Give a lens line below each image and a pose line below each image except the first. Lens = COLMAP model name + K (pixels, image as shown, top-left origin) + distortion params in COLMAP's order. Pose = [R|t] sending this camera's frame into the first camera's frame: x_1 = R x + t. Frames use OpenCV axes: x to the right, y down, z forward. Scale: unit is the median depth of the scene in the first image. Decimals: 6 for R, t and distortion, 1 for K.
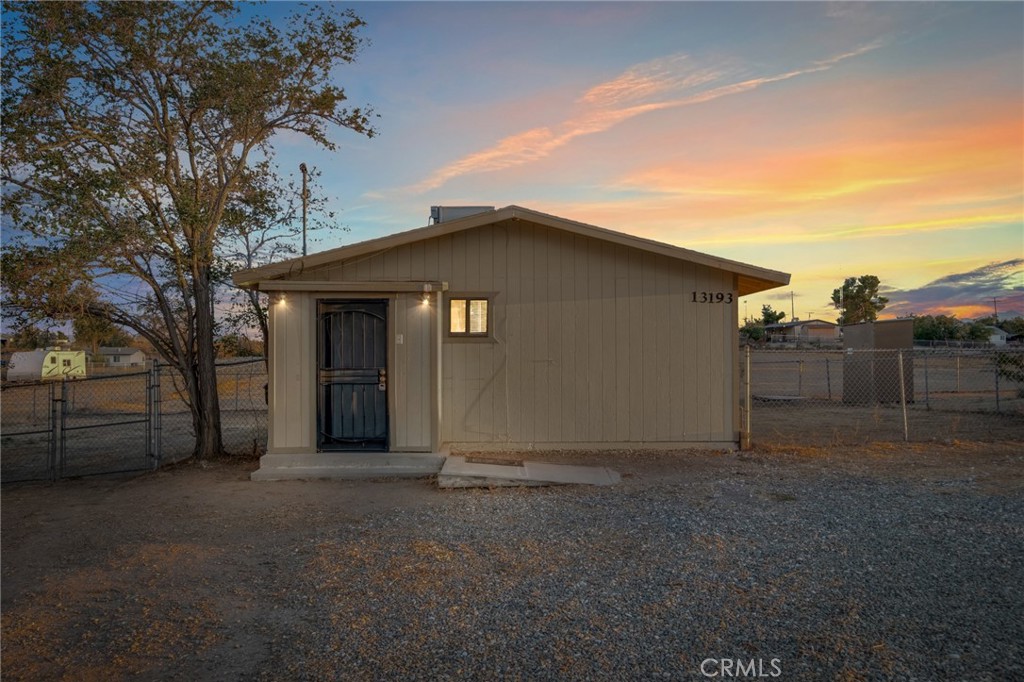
lens RADIAL K [[810.5, 0, 512.0], [0, 810.5, 342.5], [0, 0, 1]] dist [-0.007476, 0.000394]
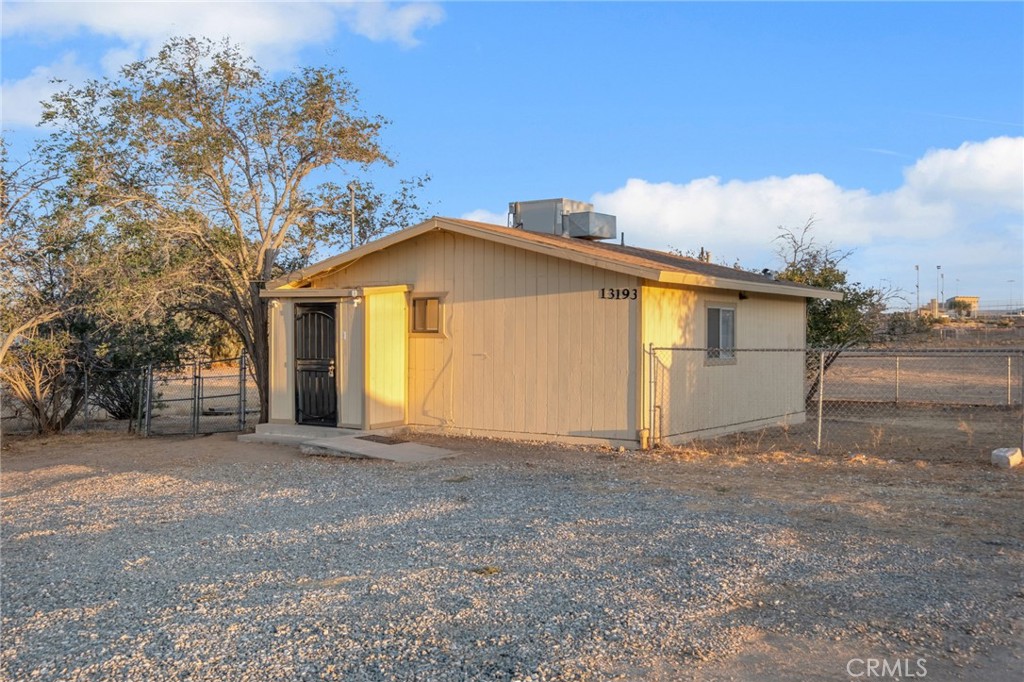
lens RADIAL K [[1059.6, 0, 522.9], [0, 1059.6, 344.6], [0, 0, 1]] dist [0.002108, 0.000000]
pose [[0.805460, 0.012647, -0.592515, 0.996485], [0.004257, 0.999623, 0.027123, -0.031570], [0.592634, -0.024369, 0.805103, -0.119822]]
